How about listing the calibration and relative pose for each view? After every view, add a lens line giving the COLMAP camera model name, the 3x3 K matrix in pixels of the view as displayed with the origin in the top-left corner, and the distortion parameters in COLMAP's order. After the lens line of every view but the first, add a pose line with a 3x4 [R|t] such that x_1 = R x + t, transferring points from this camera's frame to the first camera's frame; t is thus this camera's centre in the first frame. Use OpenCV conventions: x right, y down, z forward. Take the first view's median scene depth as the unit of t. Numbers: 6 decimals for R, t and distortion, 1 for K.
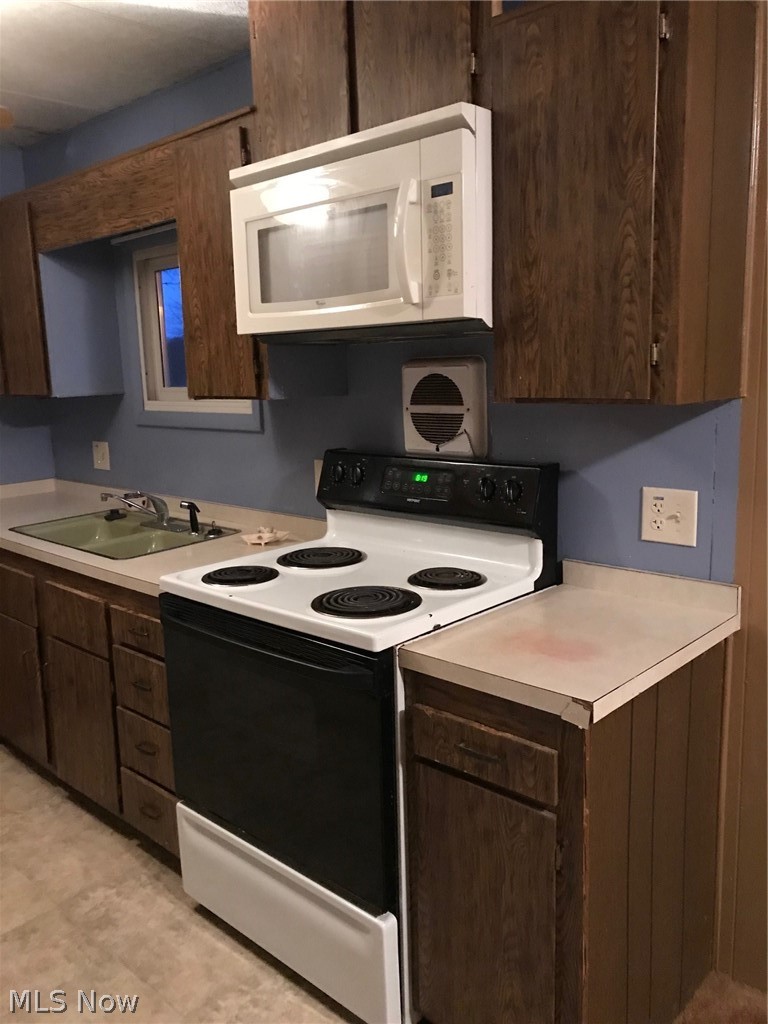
lens RADIAL K [[828.9, 0, 389.2], [0, 828.9, 507.3], [0, 0, 1]] dist [-0.001089, -0.003670]
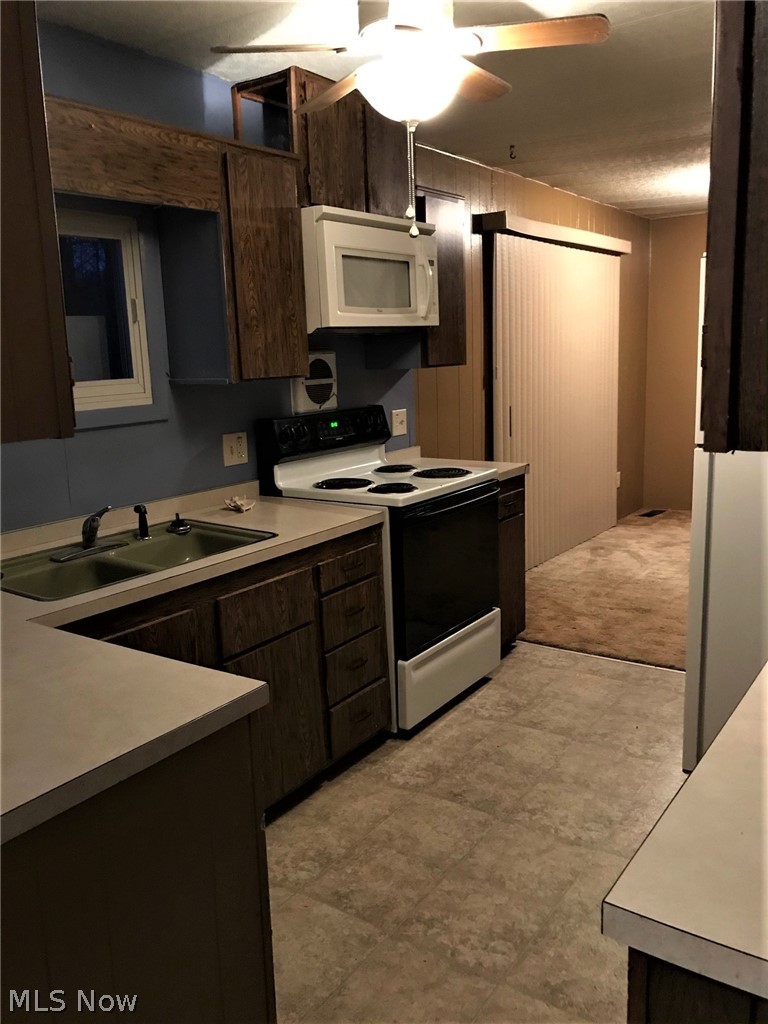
lens RADIAL K [[828.9, 0, 388.8], [0, 828.9, 513.5], [0, 0, 1]] dist [-0.001089, -0.003670]
pose [[-0.136145, -0.159793, 0.977717, -1.473650], [0.211859, 0.959380, 0.186297, -0.137870], [-0.967771, 0.232501, -0.096761, 1.041734]]
